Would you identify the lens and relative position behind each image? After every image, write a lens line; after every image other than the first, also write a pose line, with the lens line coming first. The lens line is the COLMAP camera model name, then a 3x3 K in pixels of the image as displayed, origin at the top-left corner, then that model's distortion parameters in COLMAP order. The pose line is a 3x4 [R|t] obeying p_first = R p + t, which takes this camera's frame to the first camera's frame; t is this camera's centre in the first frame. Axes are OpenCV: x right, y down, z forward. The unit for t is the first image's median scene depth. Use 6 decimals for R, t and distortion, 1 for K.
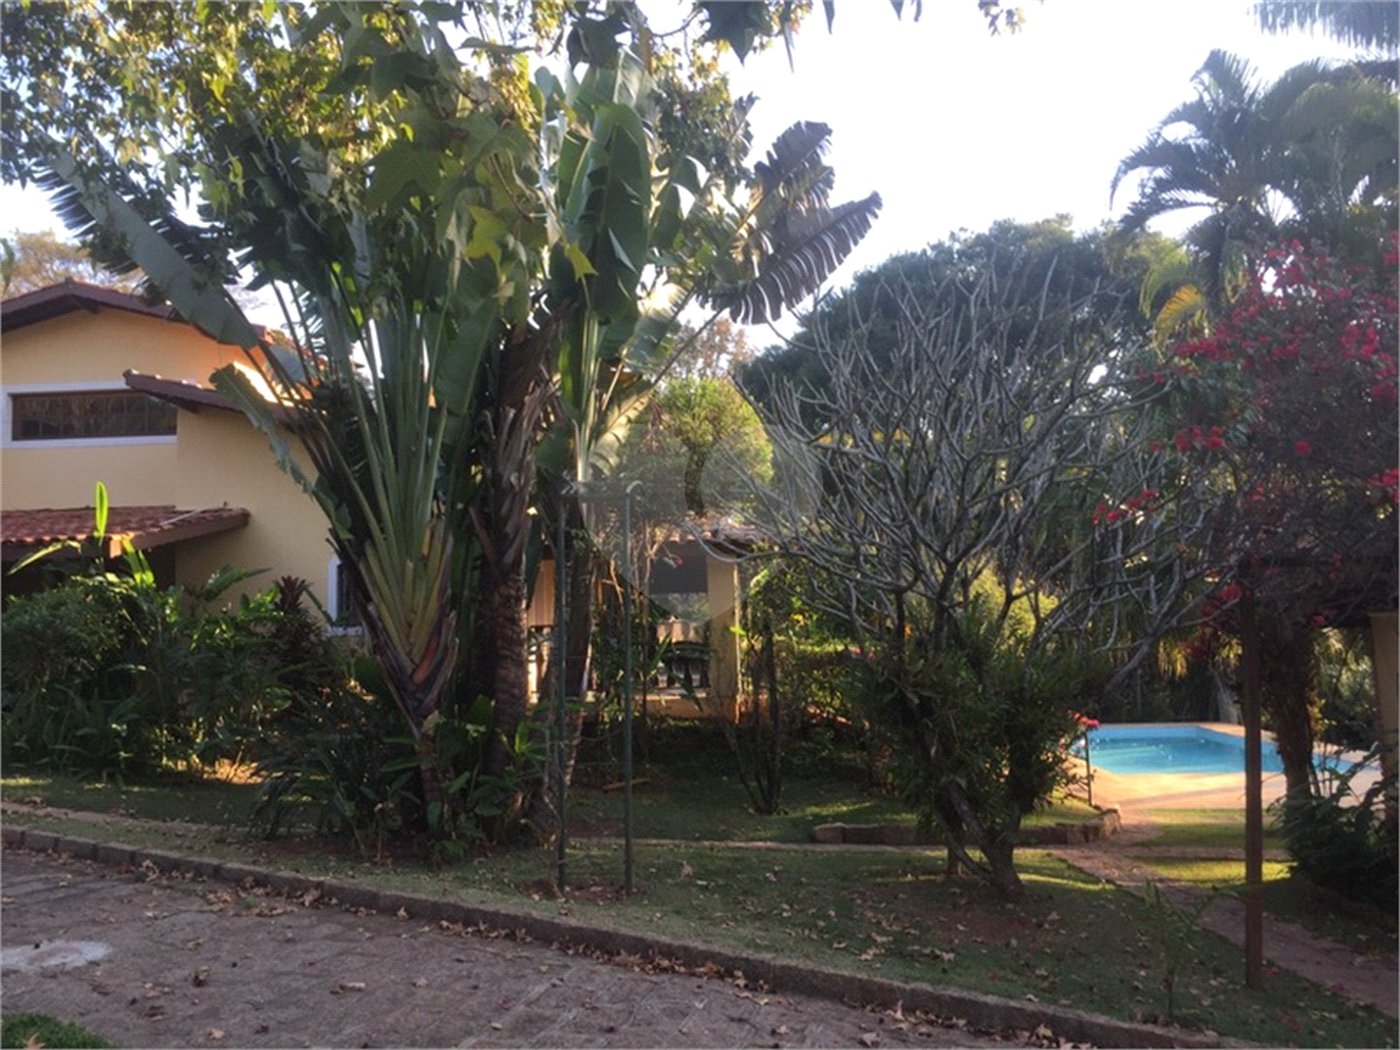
lens RADIAL K [[1259.7, 0, 703.9], [0, 1259.7, 505.5], [0, 0, 1]] dist [0.081691, -0.129503]
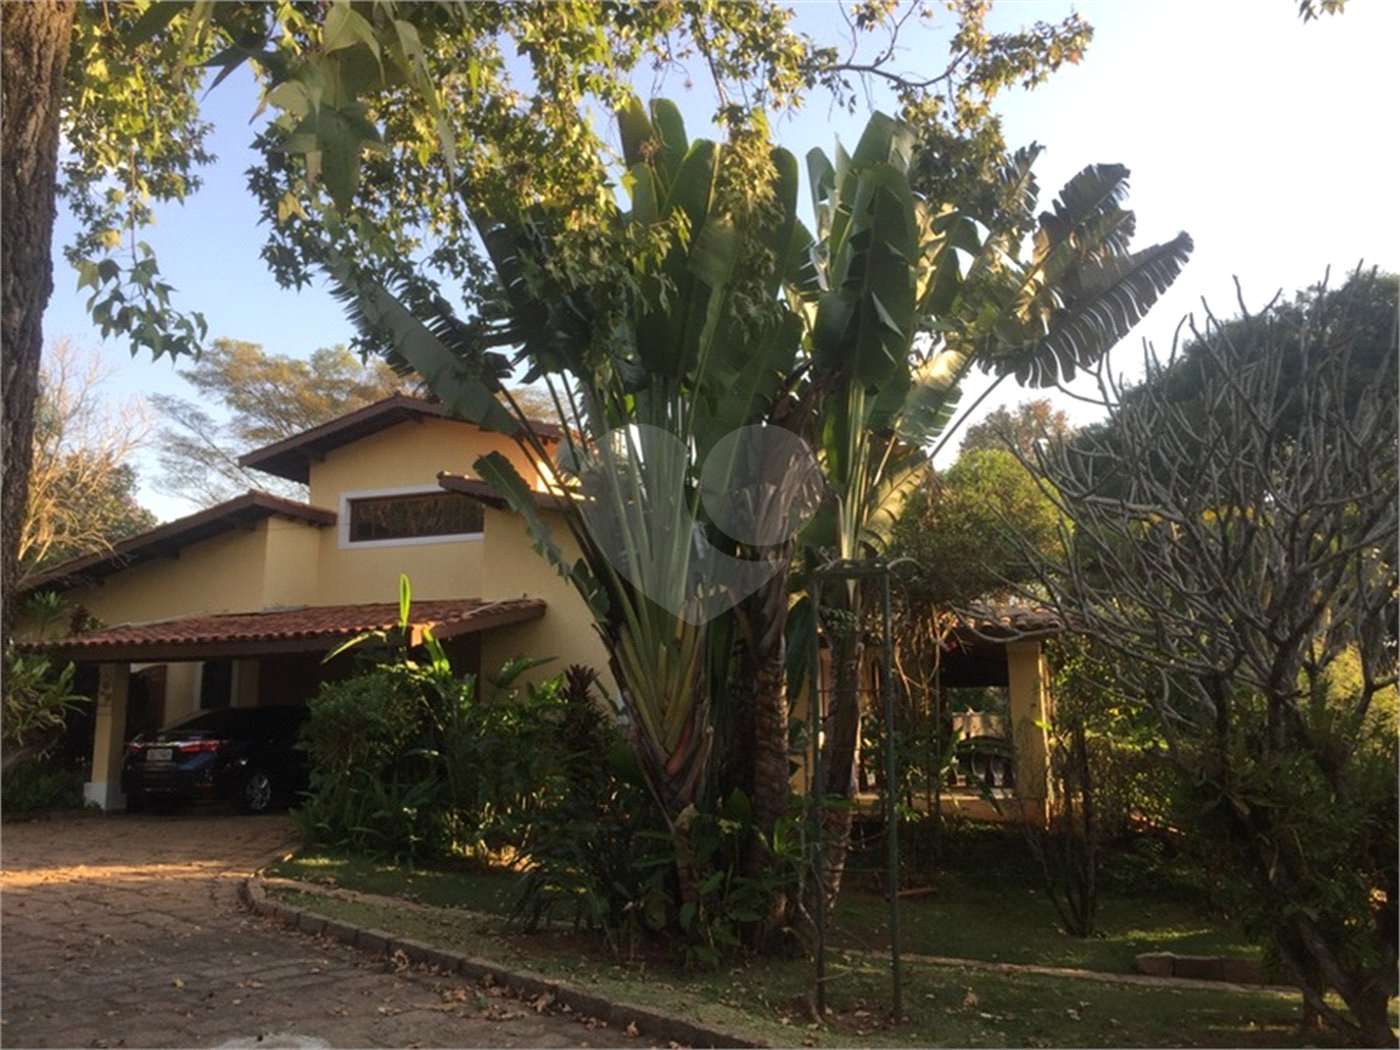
lens RADIAL K [[1209.8, 0, 700.0], [0, 1209.8, 525.0], [0, 0, 1]] dist [0.088372, -0.113788]
pose [[0.961210, -0.034589, -0.273640, 0.042085], [0.016318, 0.997499, -0.068766, 0.014319], [0.275335, 0.061634, 0.959371, 0.099496]]
